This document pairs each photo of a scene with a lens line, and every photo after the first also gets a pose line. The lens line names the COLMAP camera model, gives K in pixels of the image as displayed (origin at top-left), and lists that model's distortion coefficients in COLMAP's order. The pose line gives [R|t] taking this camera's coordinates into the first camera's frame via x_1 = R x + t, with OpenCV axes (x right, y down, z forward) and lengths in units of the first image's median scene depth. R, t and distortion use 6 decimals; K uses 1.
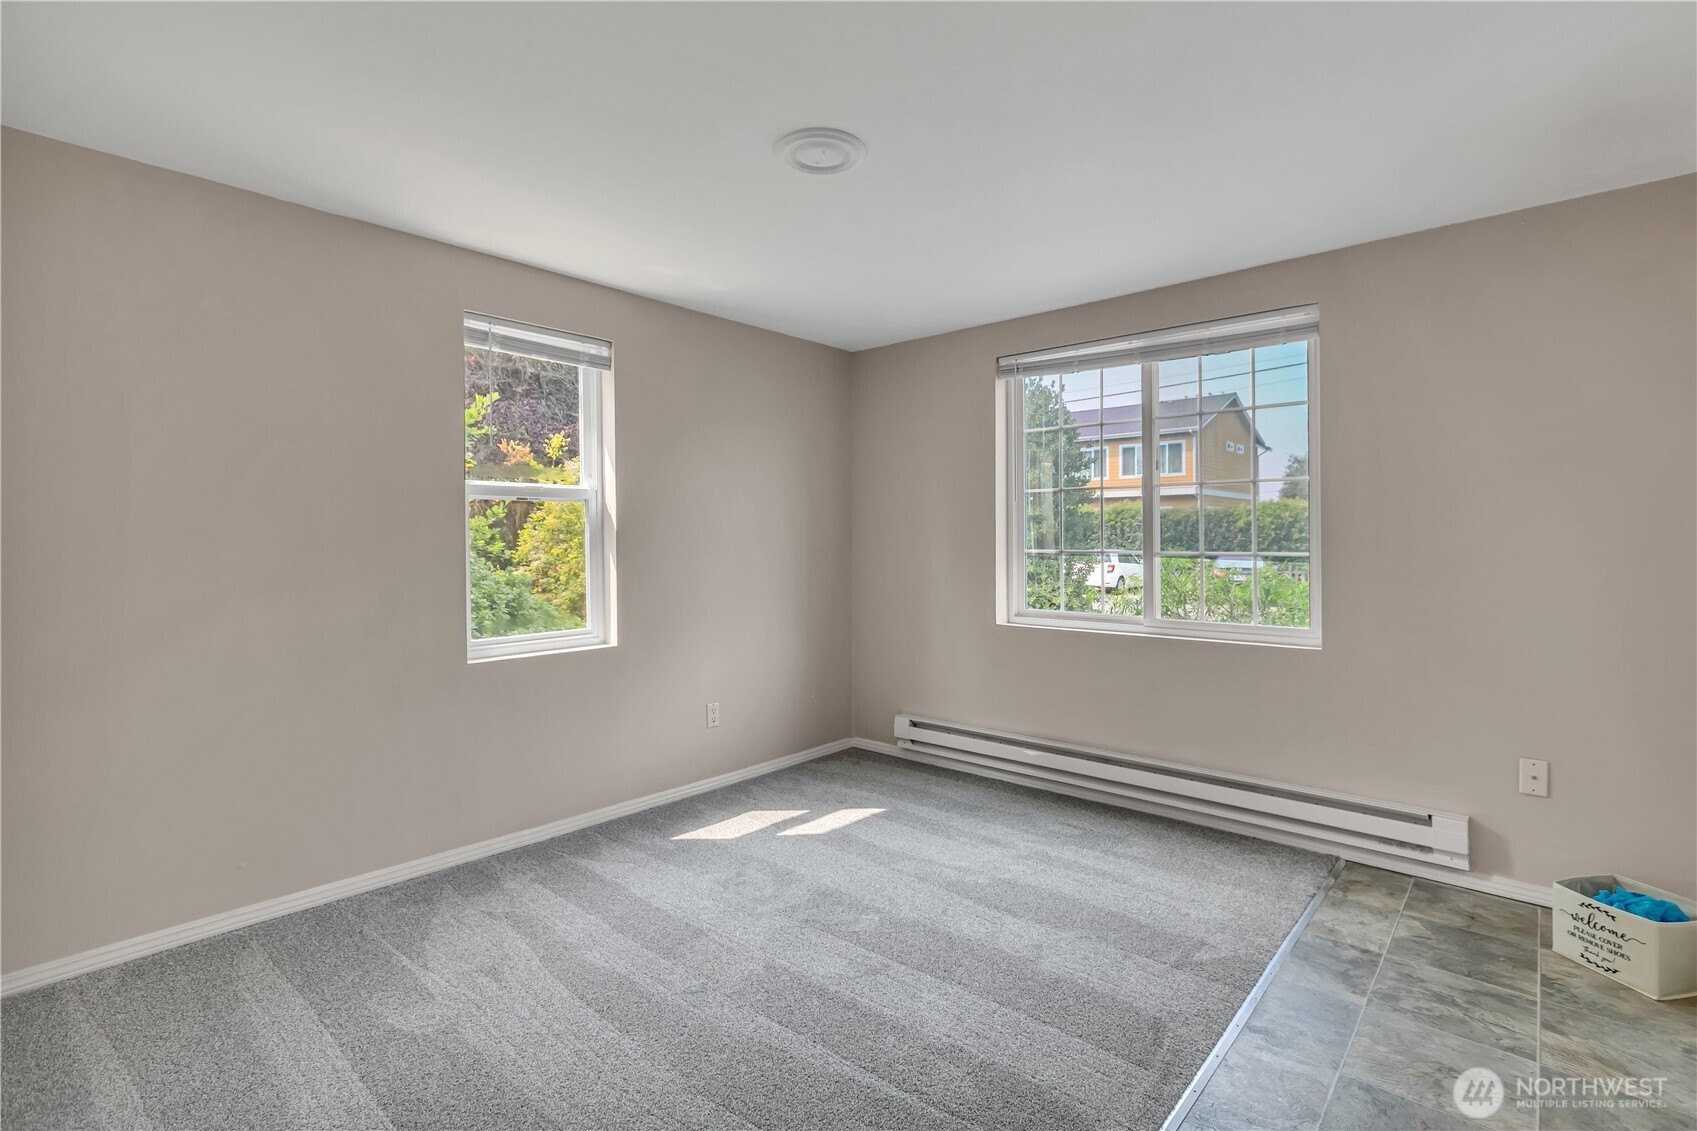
lens RADIAL K [[792.0, 0, 854.9], [0, 792.0, 551.2], [0, 0, 1]] dist [0.003991, 0.000060]
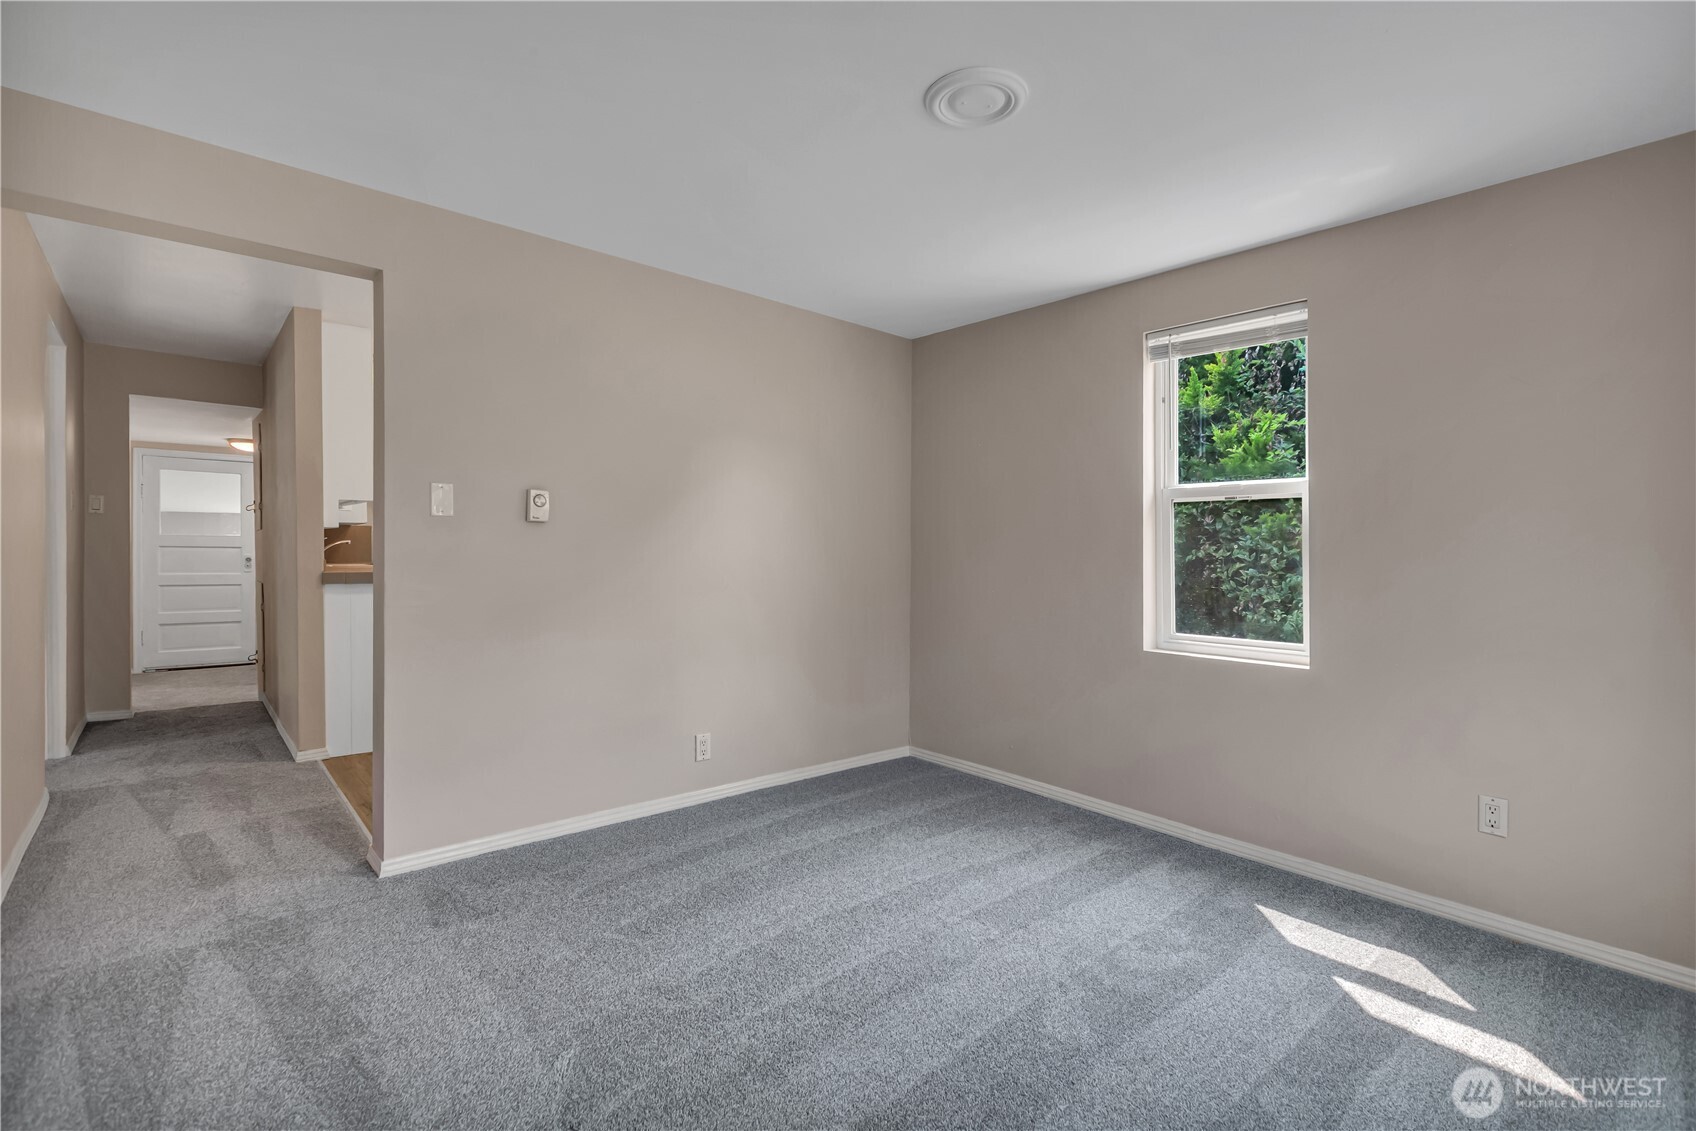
lens RADIAL K [[791.5, 0, 857.8], [0, 791.5, 568.6], [0, 0, 1]] dist [0.003991, 0.000060]
pose [[-0.109030, 0.038849, -0.993279, 0.726688], [-0.025226, 0.998806, 0.041834, -0.009852], [0.993718, 0.029617, -0.107920, 0.790873]]
